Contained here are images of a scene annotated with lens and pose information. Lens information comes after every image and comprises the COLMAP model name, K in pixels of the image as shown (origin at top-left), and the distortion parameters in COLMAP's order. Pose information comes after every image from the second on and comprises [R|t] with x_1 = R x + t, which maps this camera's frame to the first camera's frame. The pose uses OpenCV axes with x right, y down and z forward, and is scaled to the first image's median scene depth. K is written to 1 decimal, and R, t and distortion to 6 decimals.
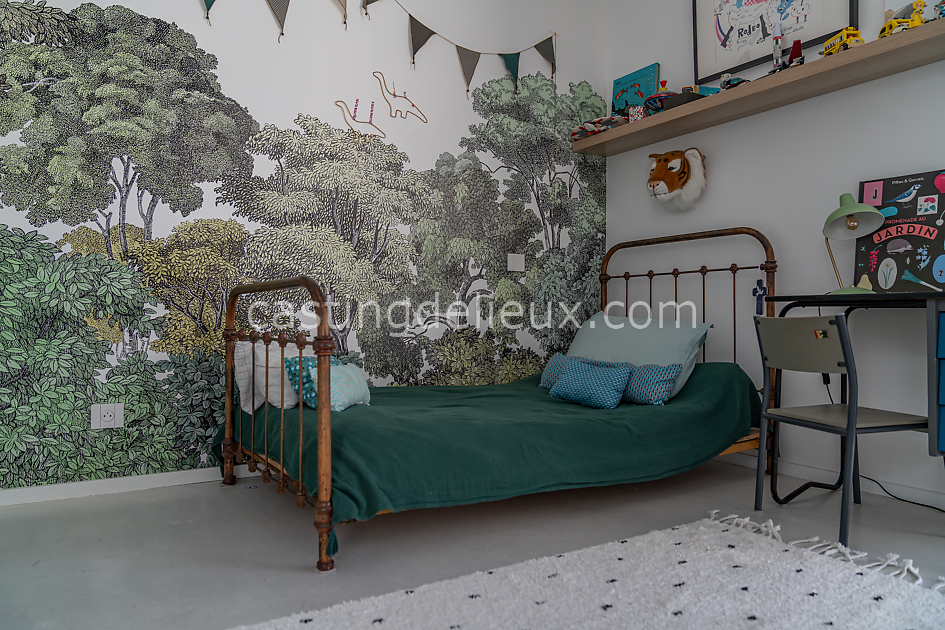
lens RADIAL K [[657.5, 0, 472.5], [0, 657.5, 315.0], [0, 0, 1]] dist [-0.020360, 0.004525]
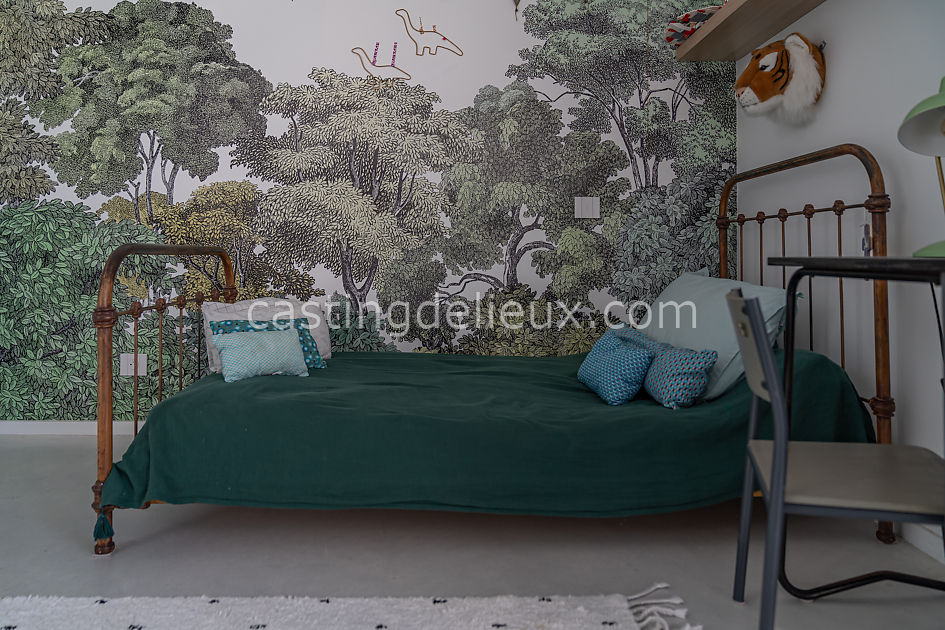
lens RADIAL K [[672.4, 0, 472.9], [0, 672.4, 238.4], [0, 0, 1]] dist [-0.024241, -0.000153]
pose [[0.865565, -0.015286, -0.500563, 0.448524], [0.003558, 0.999697, -0.024376, -0.026978], [0.500784, 0.019318, 0.865357, 0.259521]]
